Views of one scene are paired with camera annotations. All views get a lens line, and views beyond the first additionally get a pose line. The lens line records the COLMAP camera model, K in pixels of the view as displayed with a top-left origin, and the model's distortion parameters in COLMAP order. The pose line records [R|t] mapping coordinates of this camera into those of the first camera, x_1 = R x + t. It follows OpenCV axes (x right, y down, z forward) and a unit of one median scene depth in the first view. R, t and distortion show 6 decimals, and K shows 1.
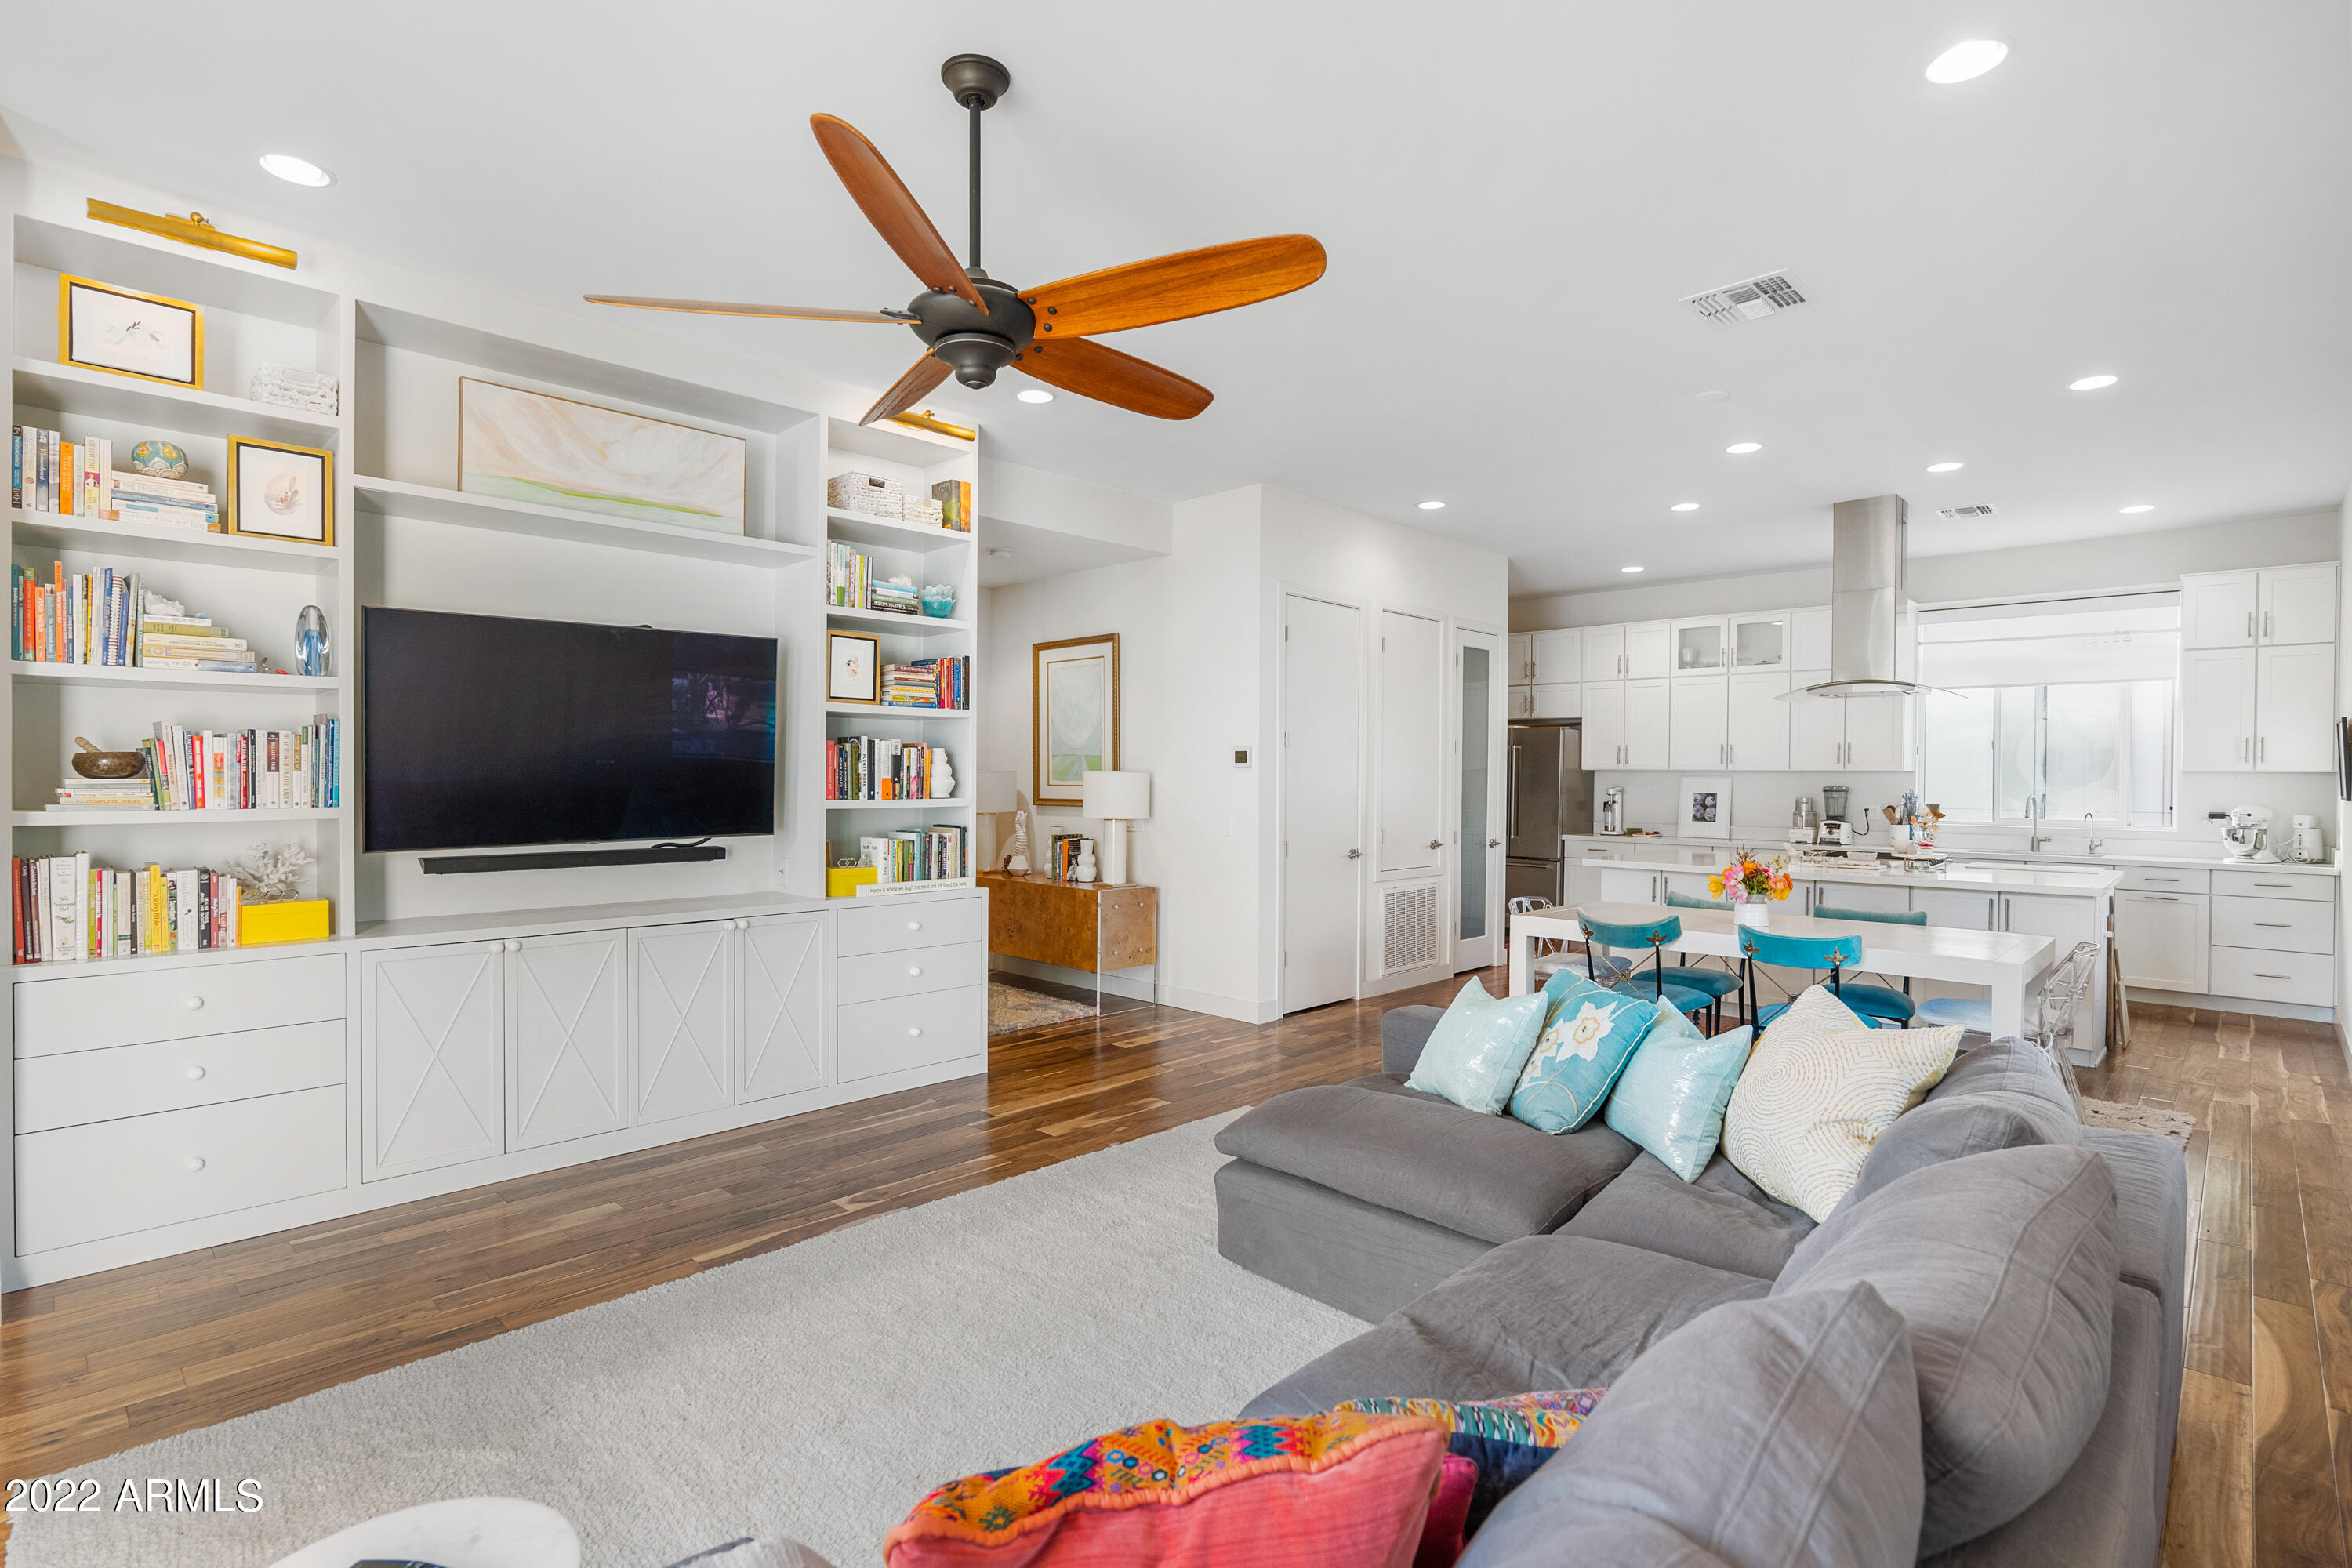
lens RADIAL K [[1106.3, 0, 1195.3], [0, 1106.3, 790.1], [0, 0, 1]] dist [-0.018813, -0.000016]
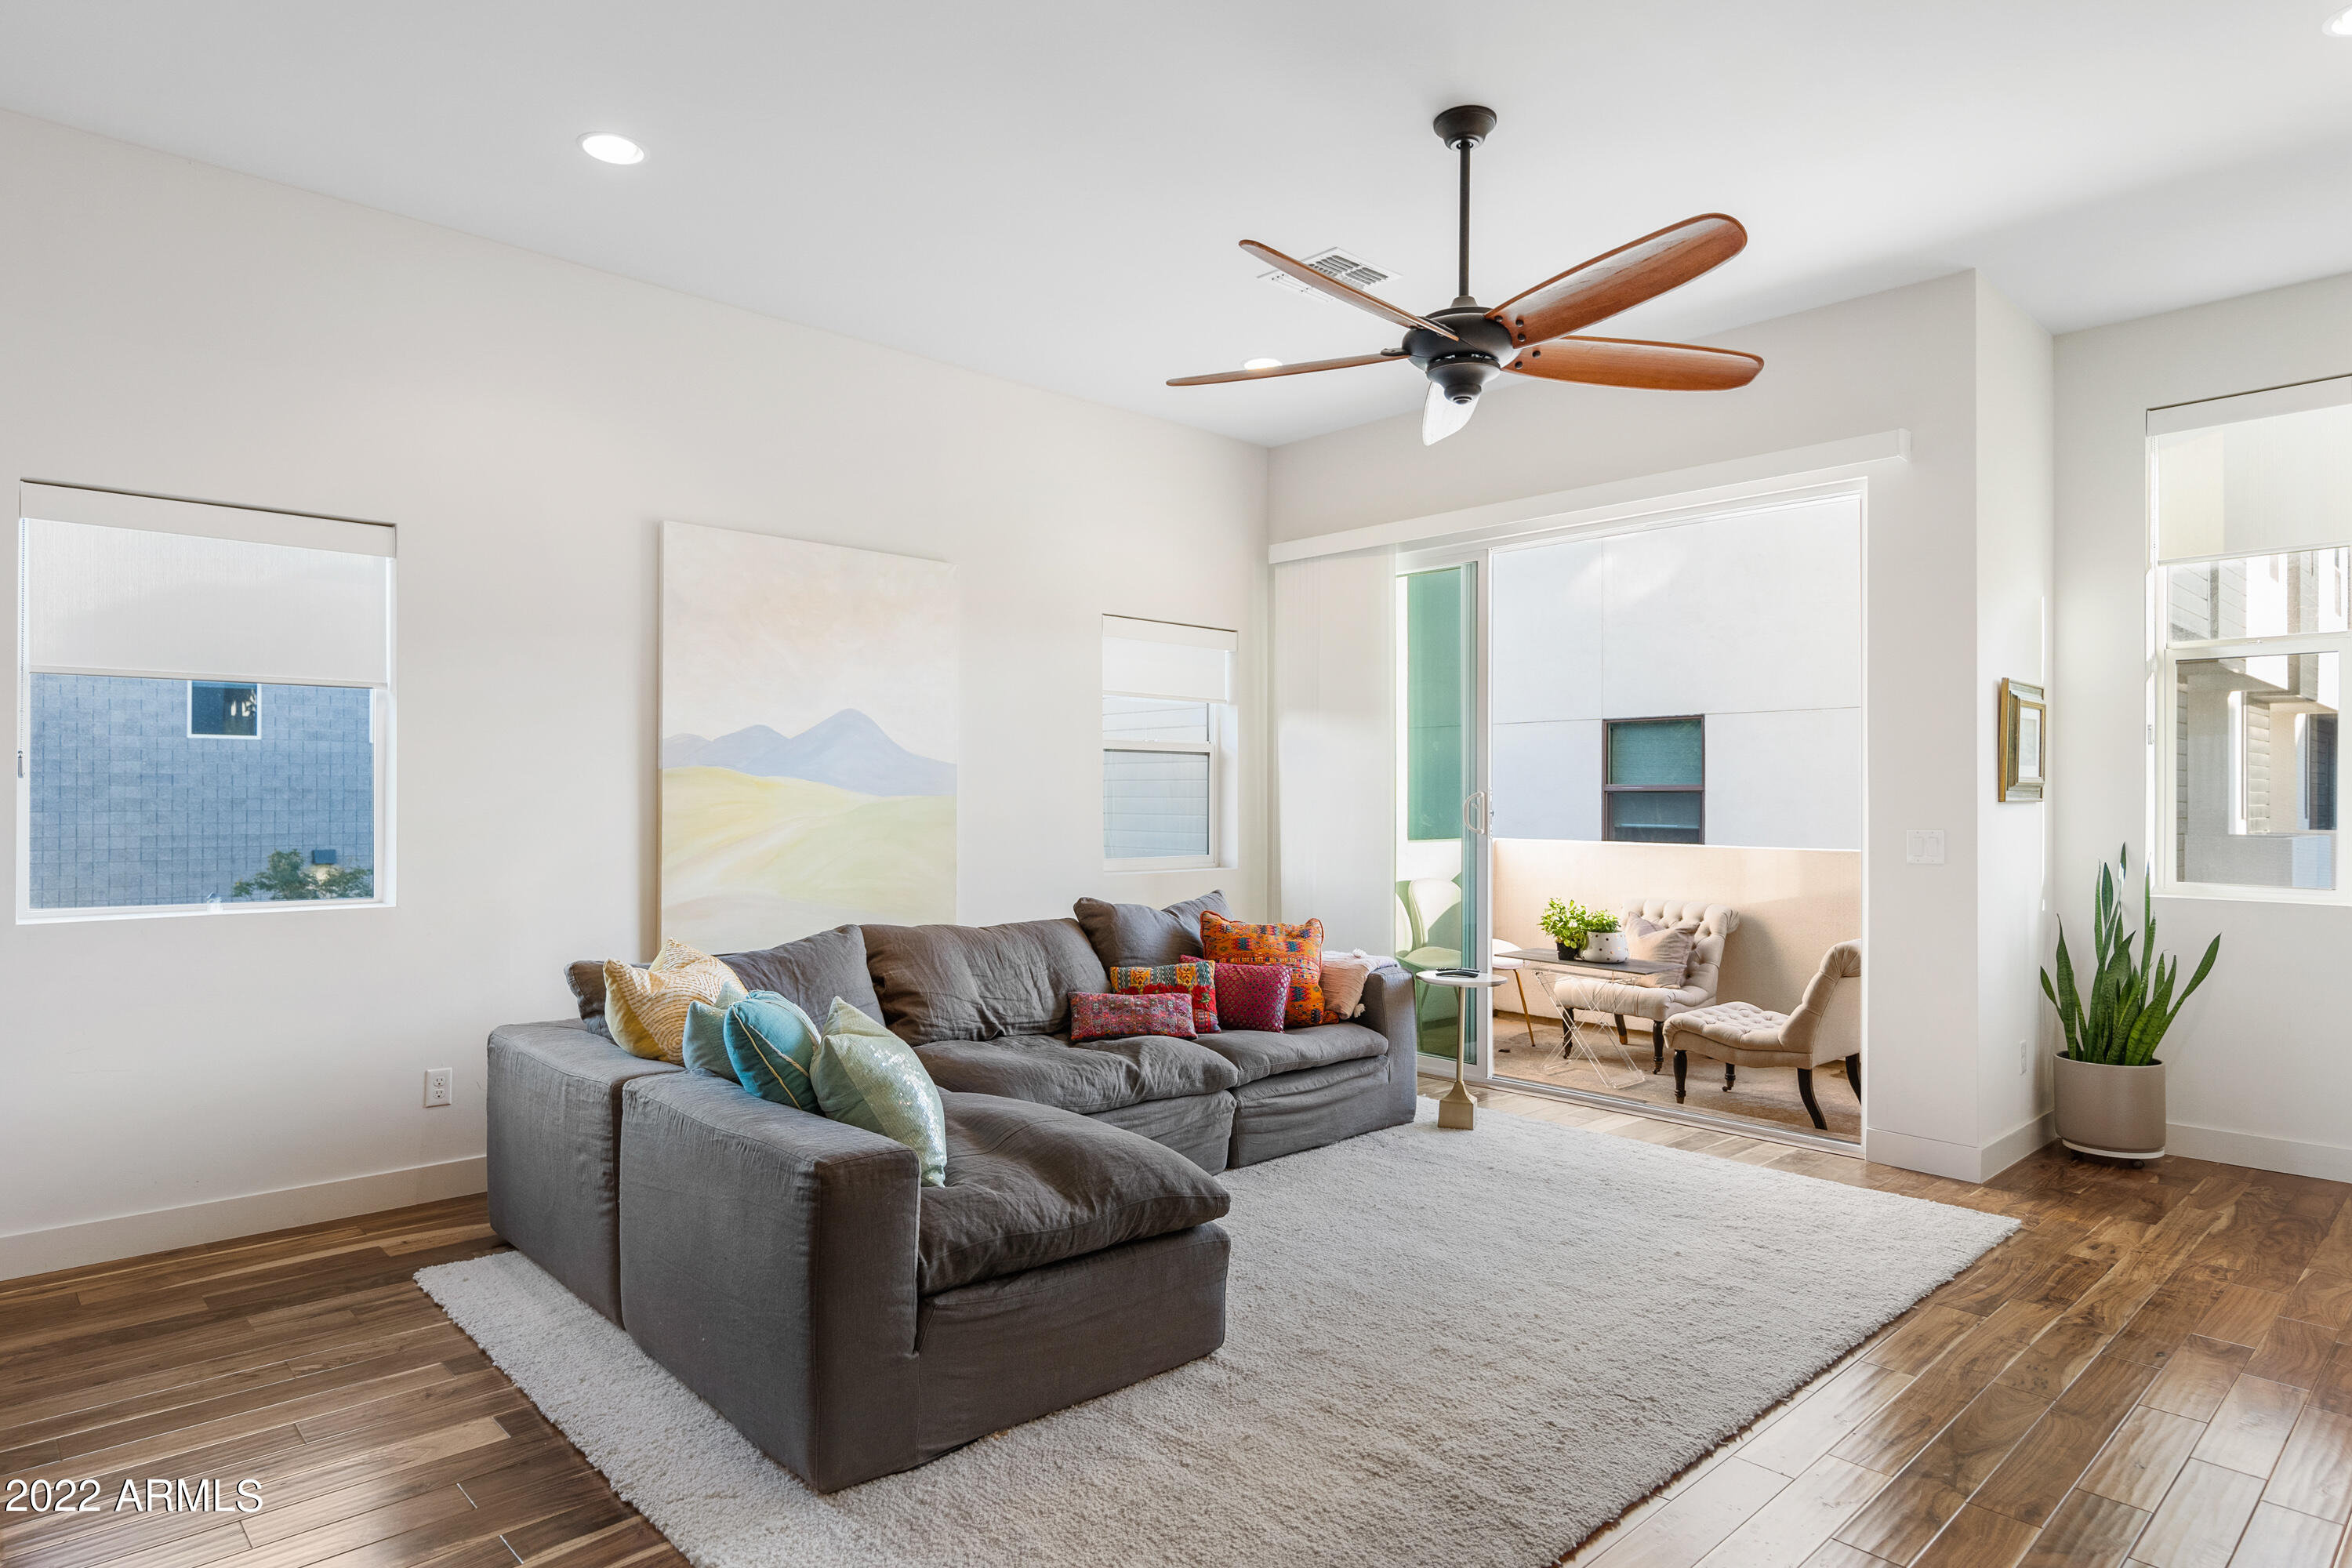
lens RADIAL K [[1345.6, 0, 1171.4], [0, 1345.6, 796.2], [0, 0, 1]] dist [0.001797, 0.000710]
pose [[-0.998365, -0.007238, 0.056692, 0.006043], [-0.006777, 0.999942, 0.008319, 0.009397], [-0.056749, 0.007921, -0.998357, 1.296979]]
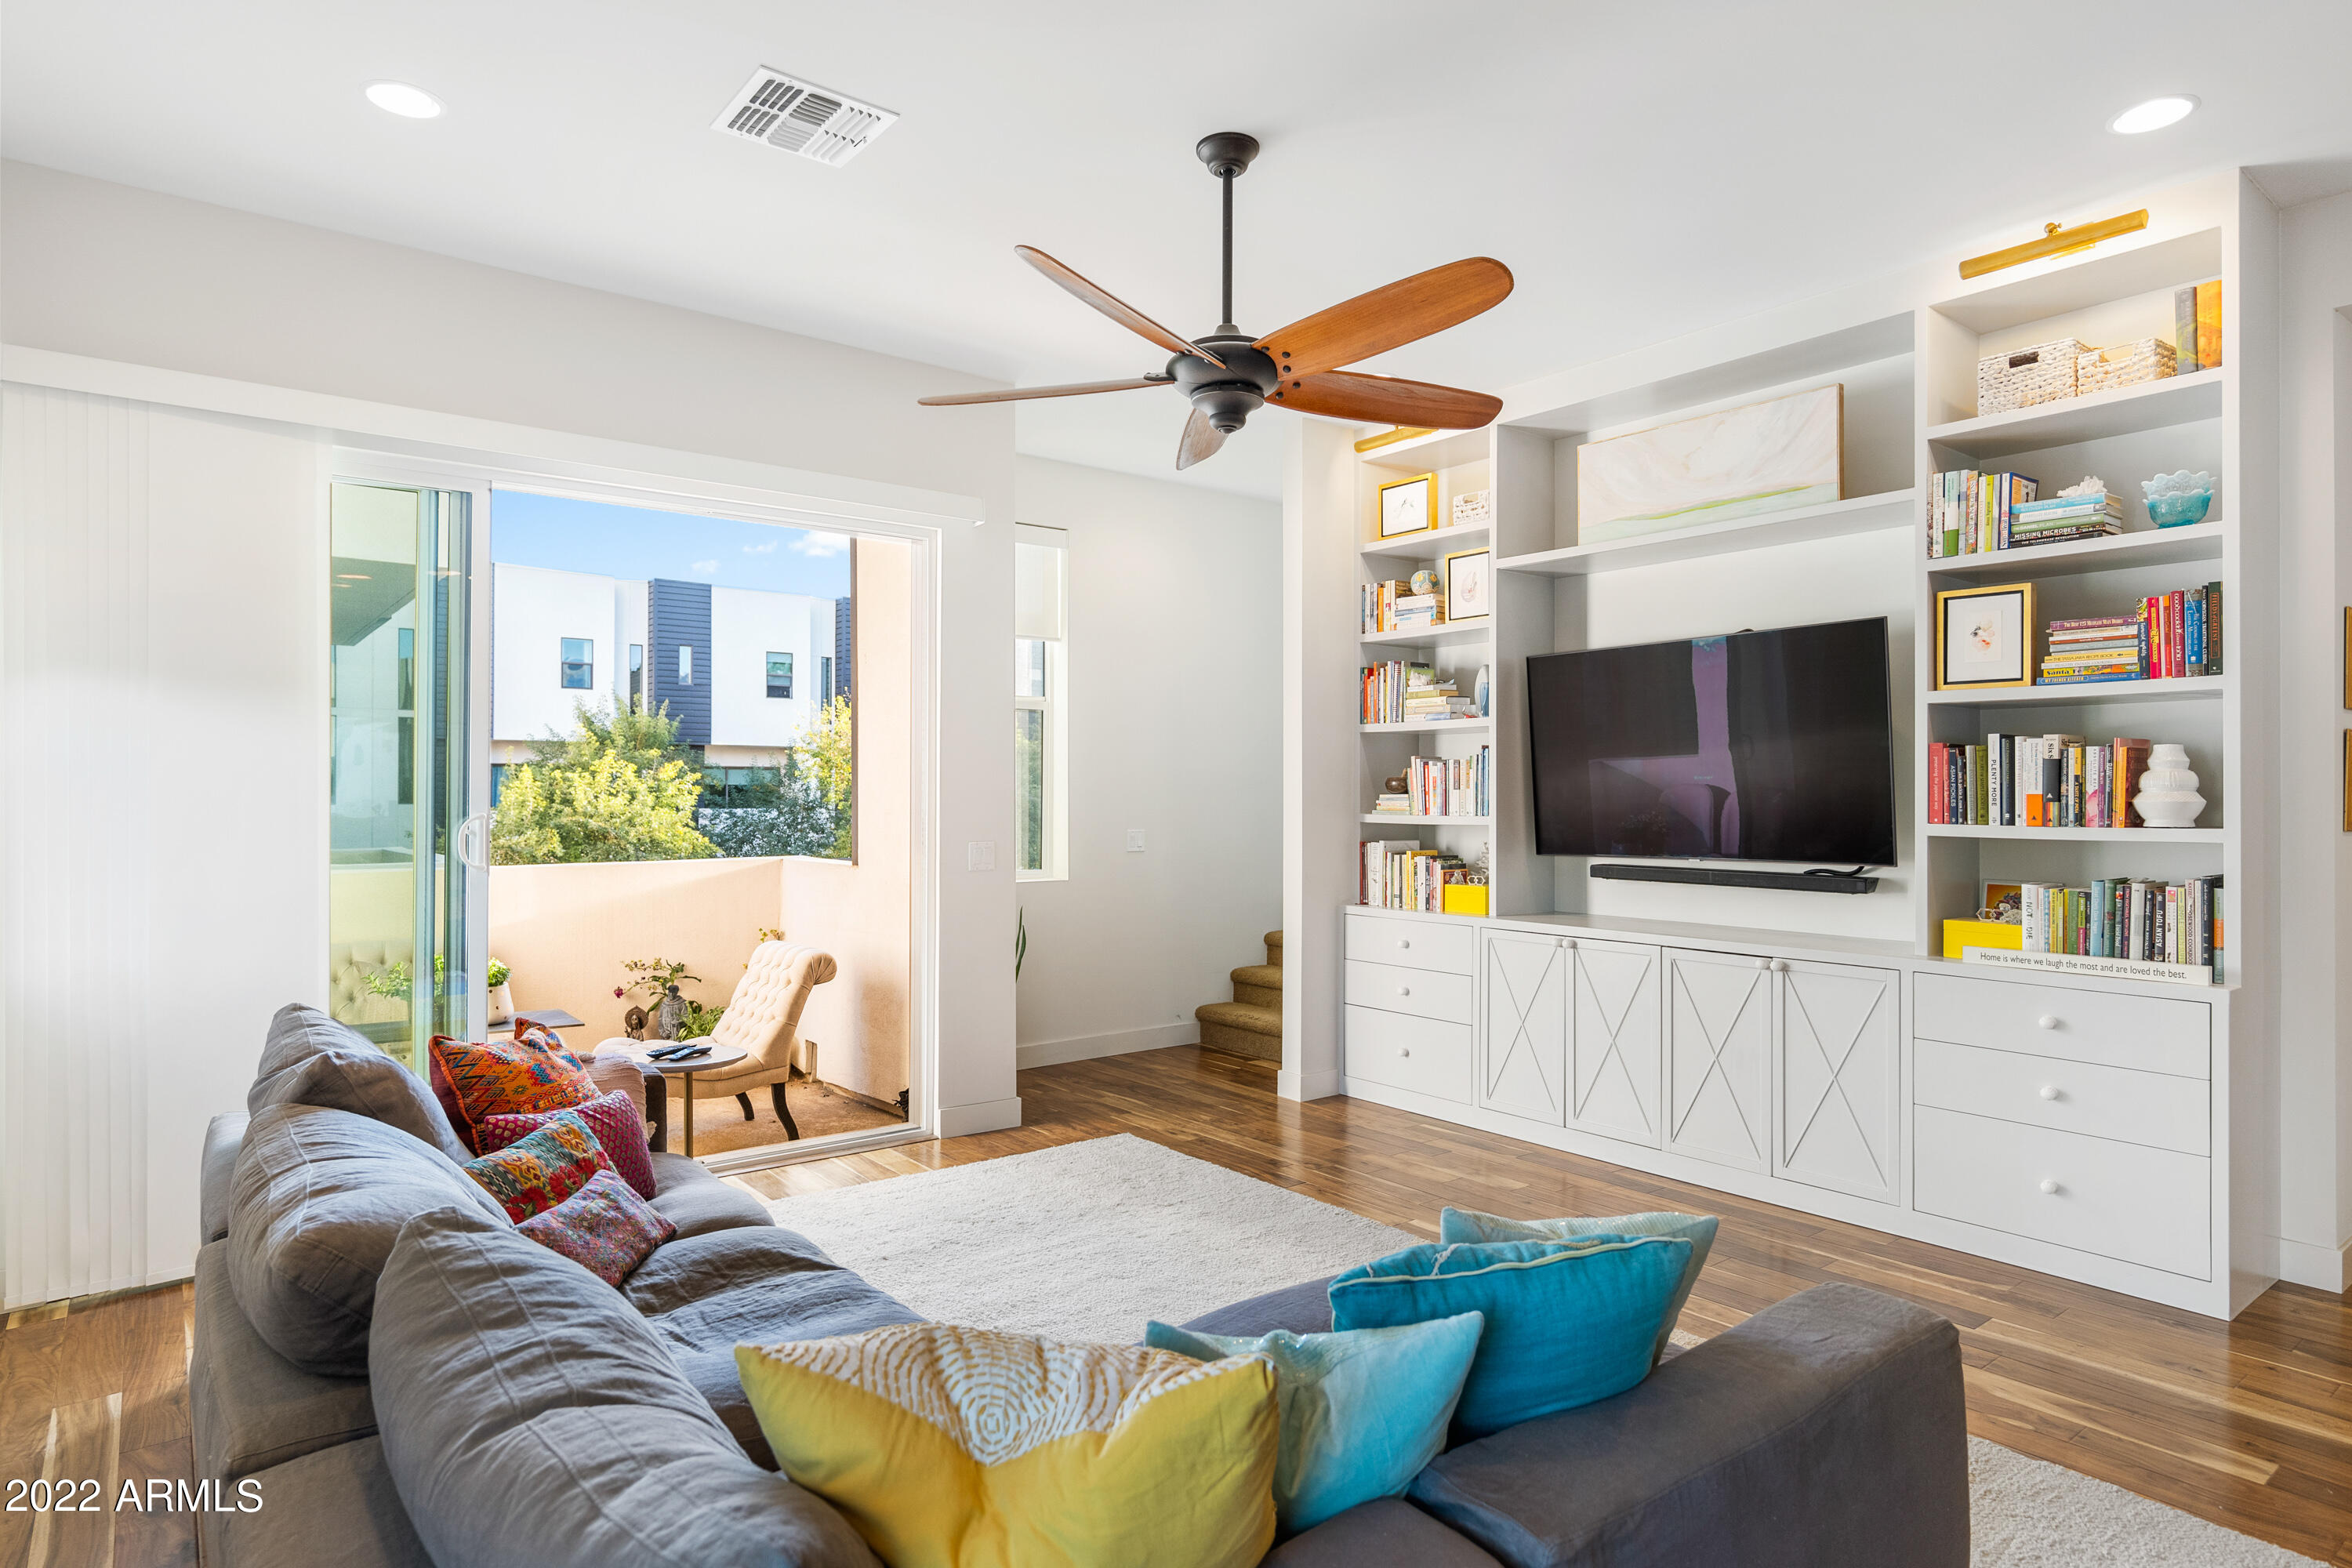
lens RADIAL K [[1308.5, 0, 1170.4], [0, 1308.5, 781.1], [0, 0, 1]] dist [0.001464, 0.001862]
pose [[-0.143897, -0.011173, -0.989530, 0.598933], [-0.012010, 0.999882, -0.009543, -0.005093], [0.989520, 0.010511, -0.144015, 0.617542]]
